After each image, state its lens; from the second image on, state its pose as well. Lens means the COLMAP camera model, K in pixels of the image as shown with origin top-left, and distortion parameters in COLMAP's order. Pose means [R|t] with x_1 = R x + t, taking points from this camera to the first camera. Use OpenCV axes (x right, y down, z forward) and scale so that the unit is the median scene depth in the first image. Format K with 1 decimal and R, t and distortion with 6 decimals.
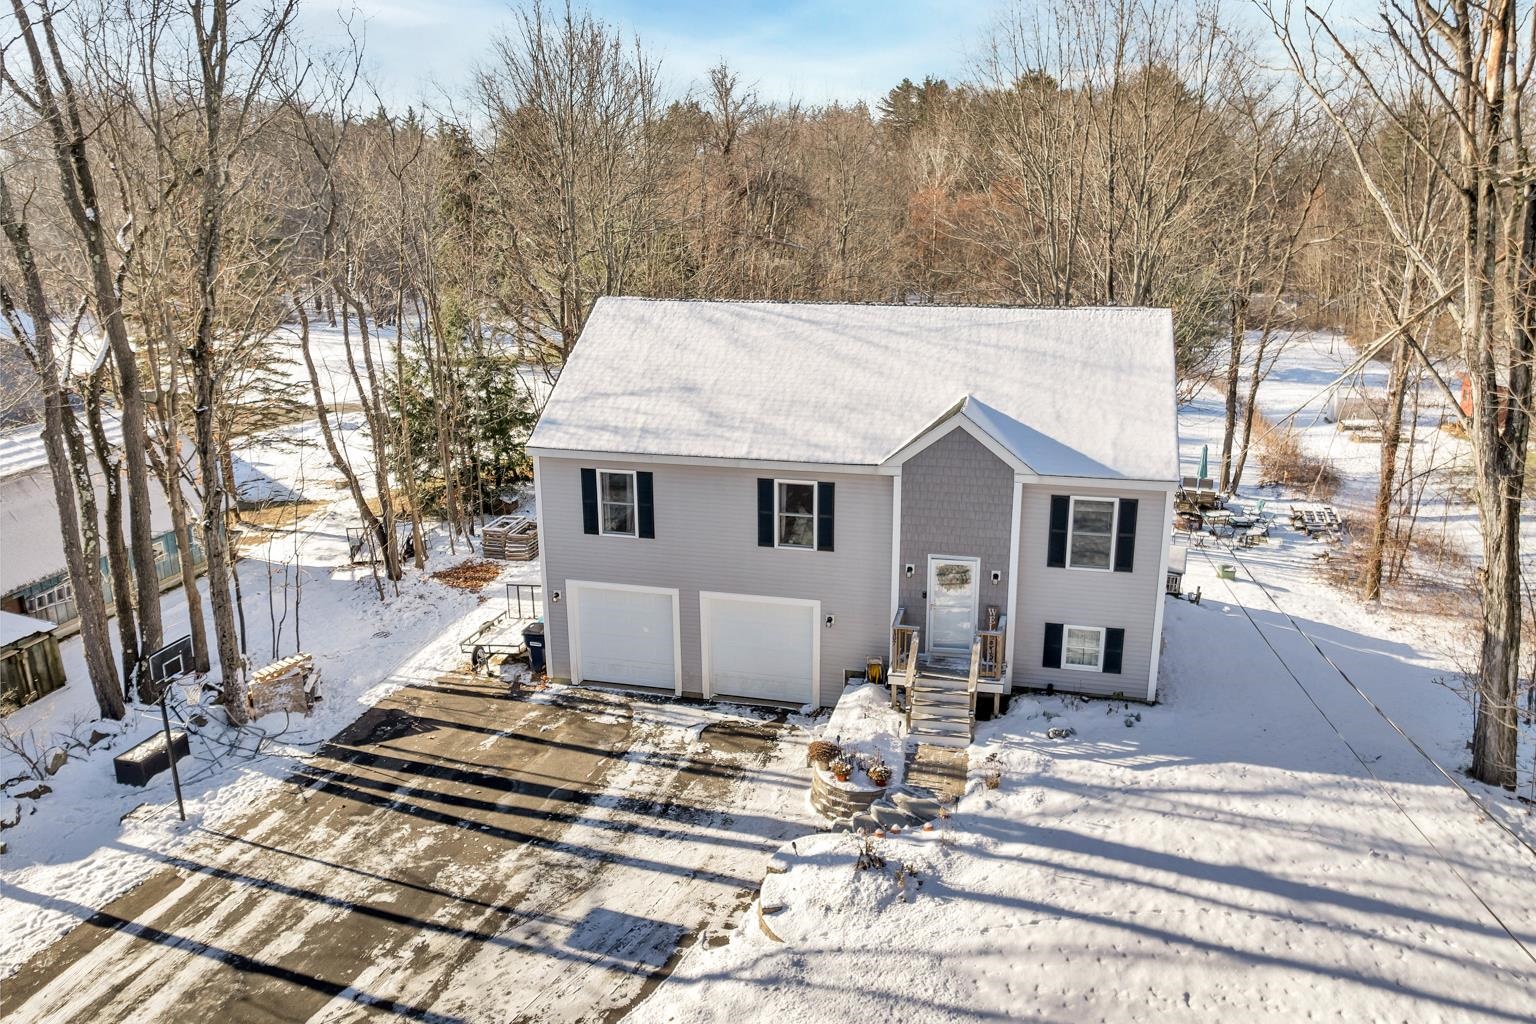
lens RADIAL K [[1111.1, 0, 779.7], [0, 1111.1, 506.9], [0, 0, 1]] dist [-0.033809, 0.000273]
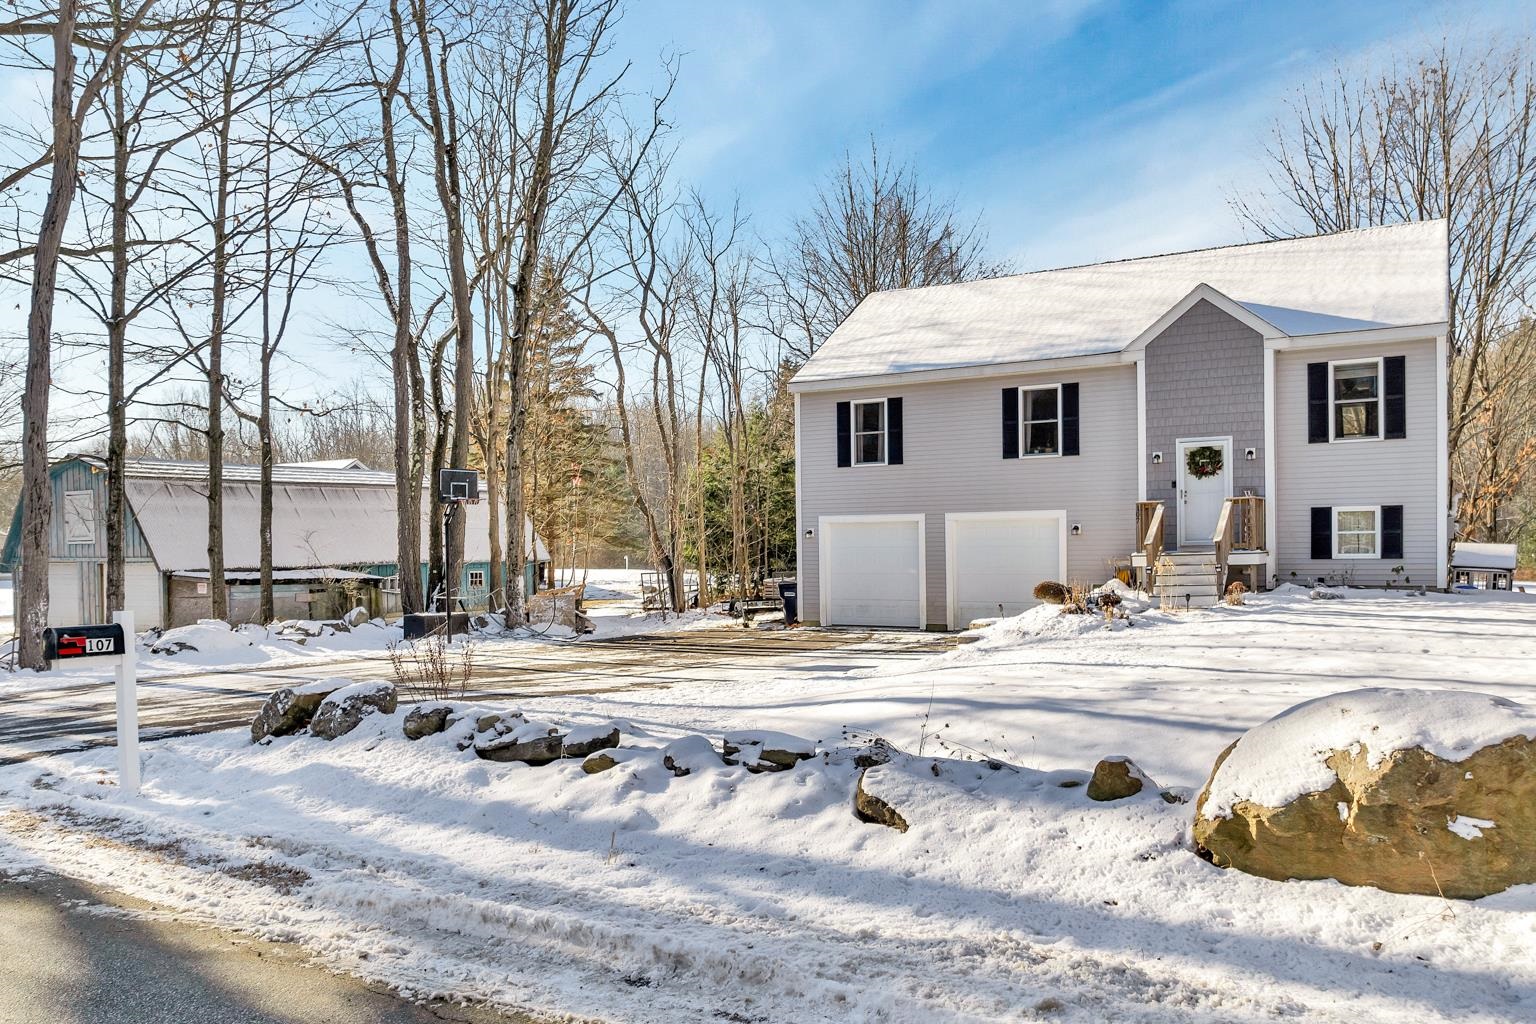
lens RADIAL K [[1133.7, 0, 788.8], [0, 1133.7, 577.7], [0, 0, 1]] dist [-0.044970, -0.013605]
pose [[0.958137, -0.000974, -0.286308, 0.090781], [-0.066189, 0.972152, -0.224810, 0.396915], [0.278554, 0.234349, 0.931390, 0.027222]]
